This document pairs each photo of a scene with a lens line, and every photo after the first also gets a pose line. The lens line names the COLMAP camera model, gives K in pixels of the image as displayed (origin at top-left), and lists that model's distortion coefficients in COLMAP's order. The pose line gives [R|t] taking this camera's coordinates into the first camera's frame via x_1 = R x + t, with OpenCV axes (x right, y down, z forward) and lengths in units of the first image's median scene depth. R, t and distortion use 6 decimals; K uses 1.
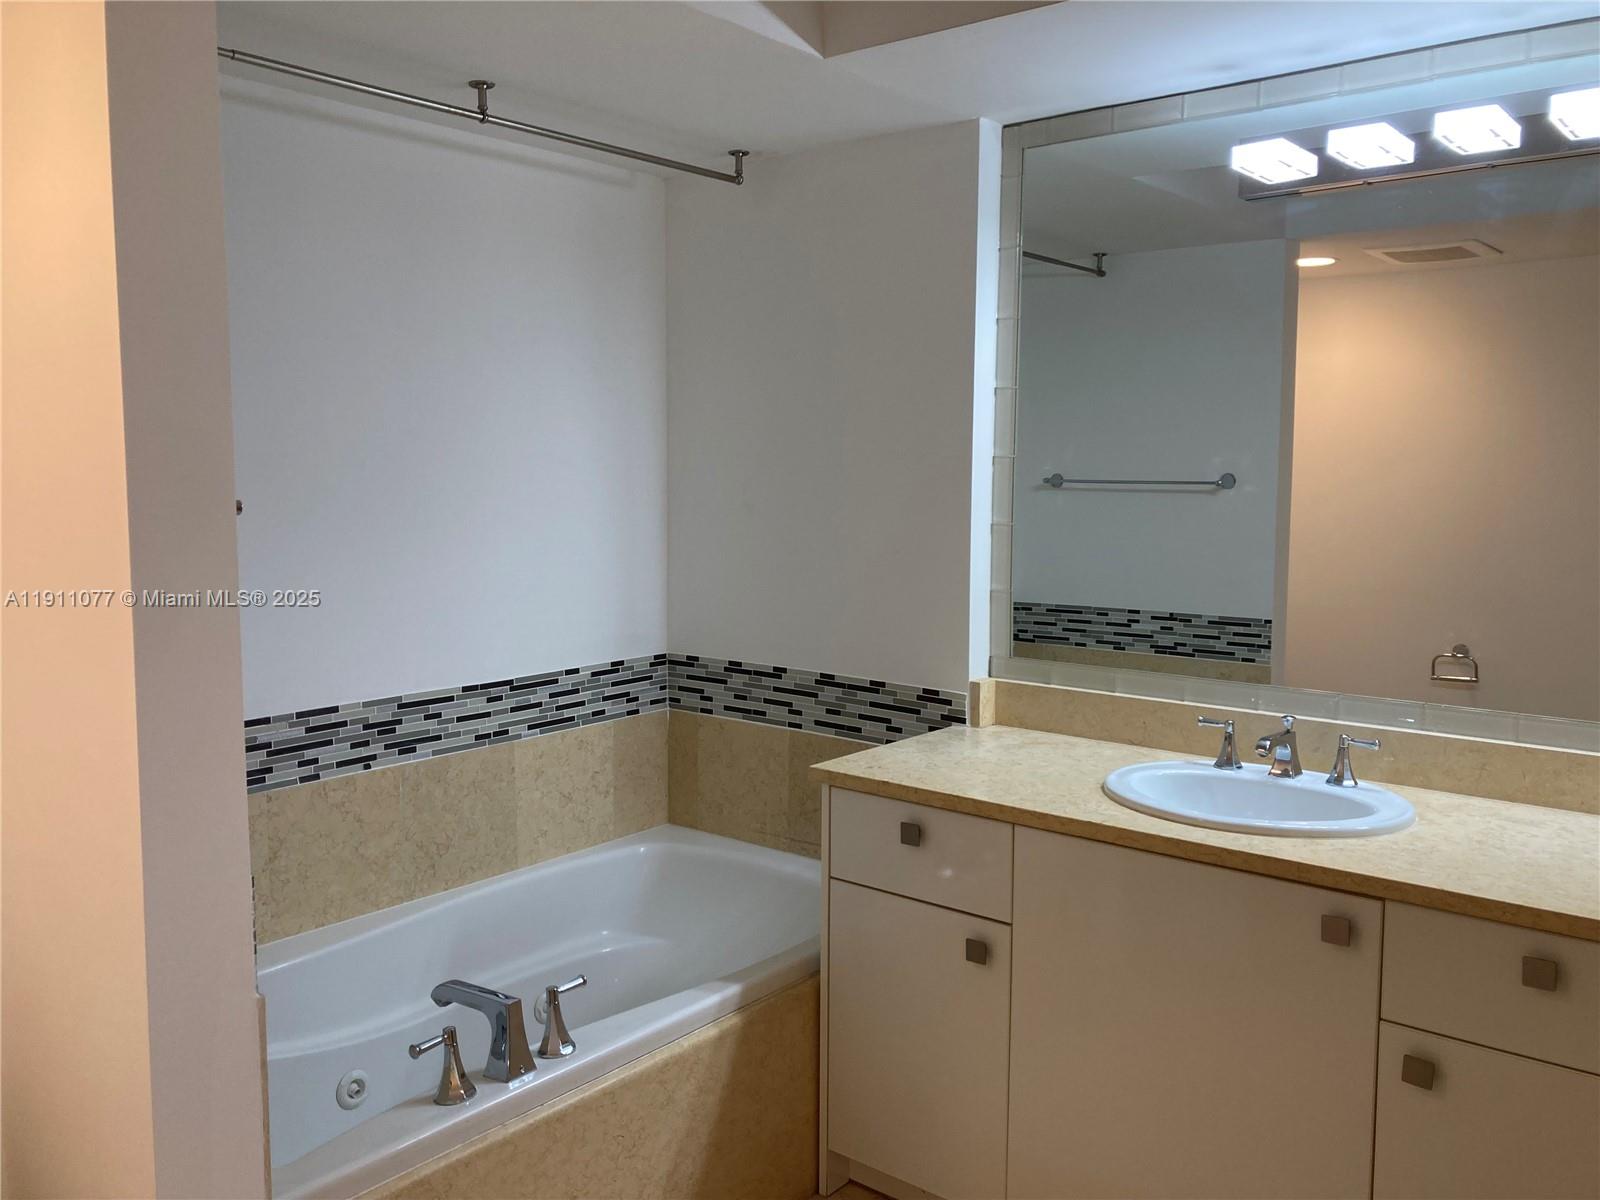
lens RADIAL K [[1311.9, 0, 796.8], [0, 1311.9, 593.0], [0, 0, 1]] dist [0.041319, -0.051021]
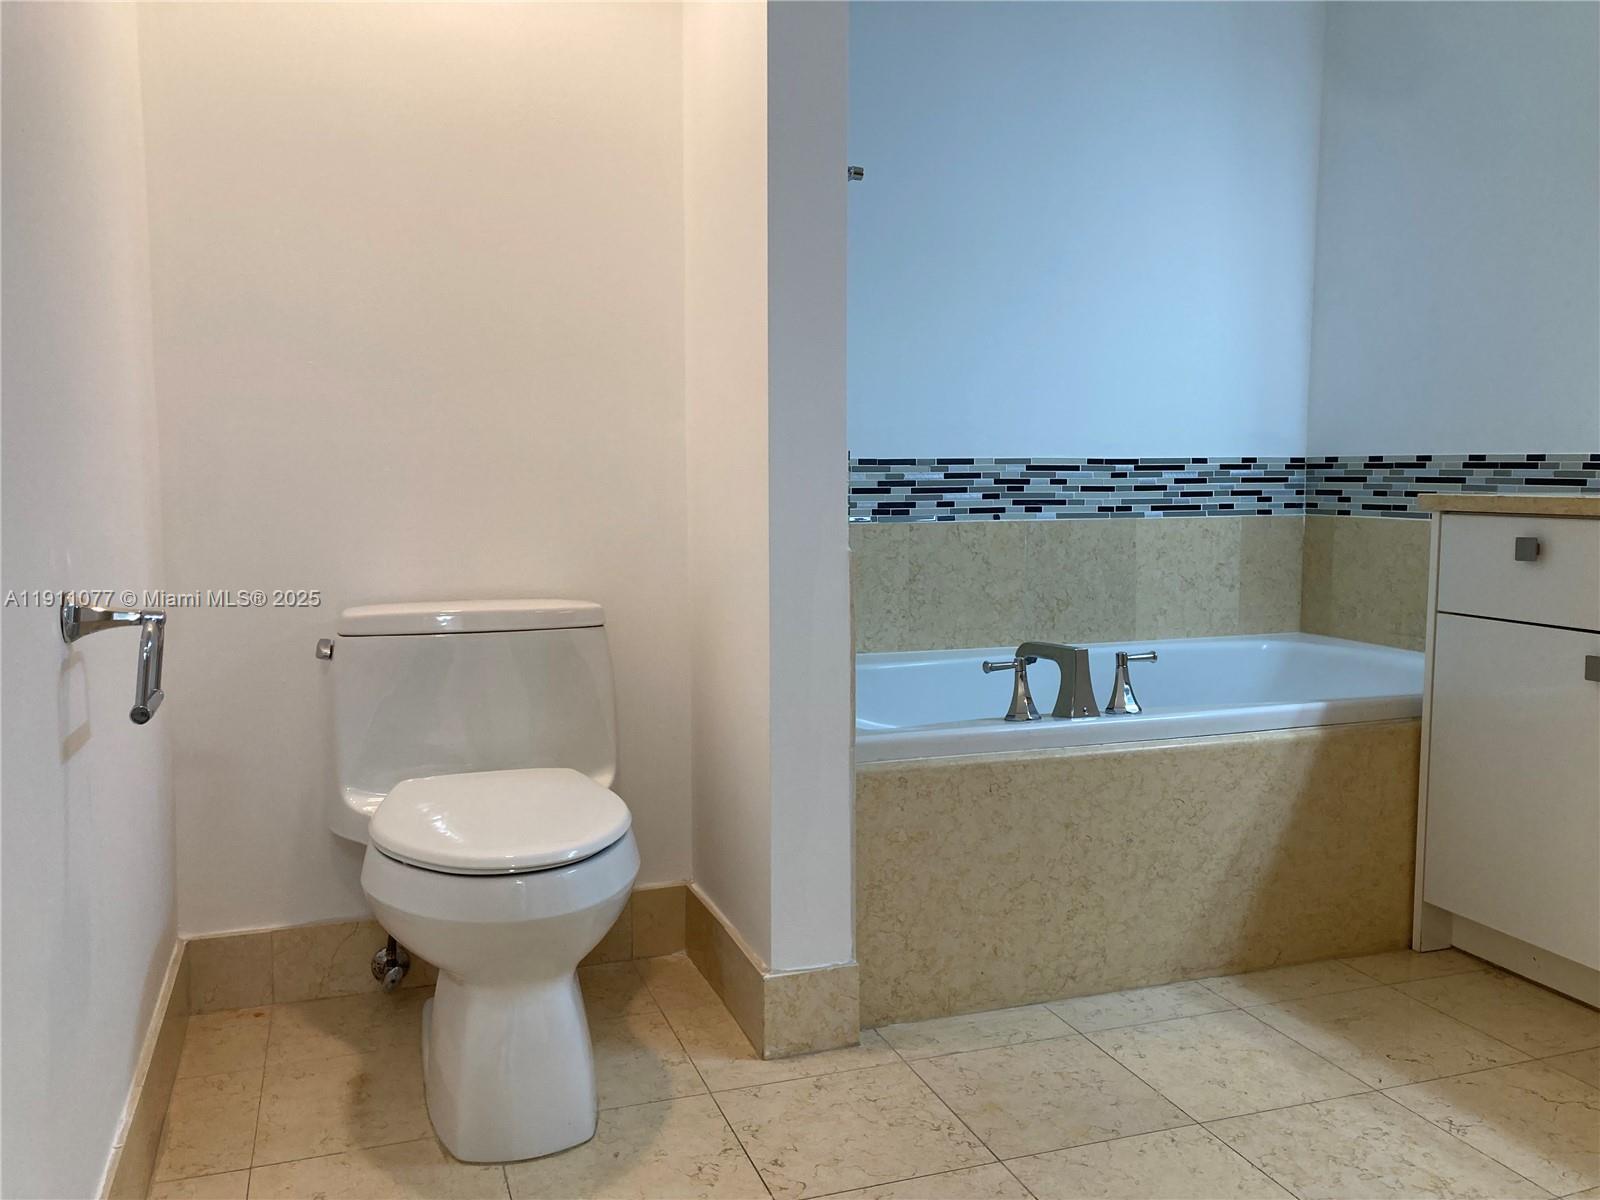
lens RADIAL K [[1311.9, 0, 835.9], [0, 1311.9, 582.3], [0, 0, 1]] dist [0.041319, -0.051021]
pose [[0.873424, 0.042693, -0.485085, 0.094251], [-0.043842, 0.998998, 0.008982, 0.181788], [0.484983, 0.013422, 0.874421, -0.032447]]
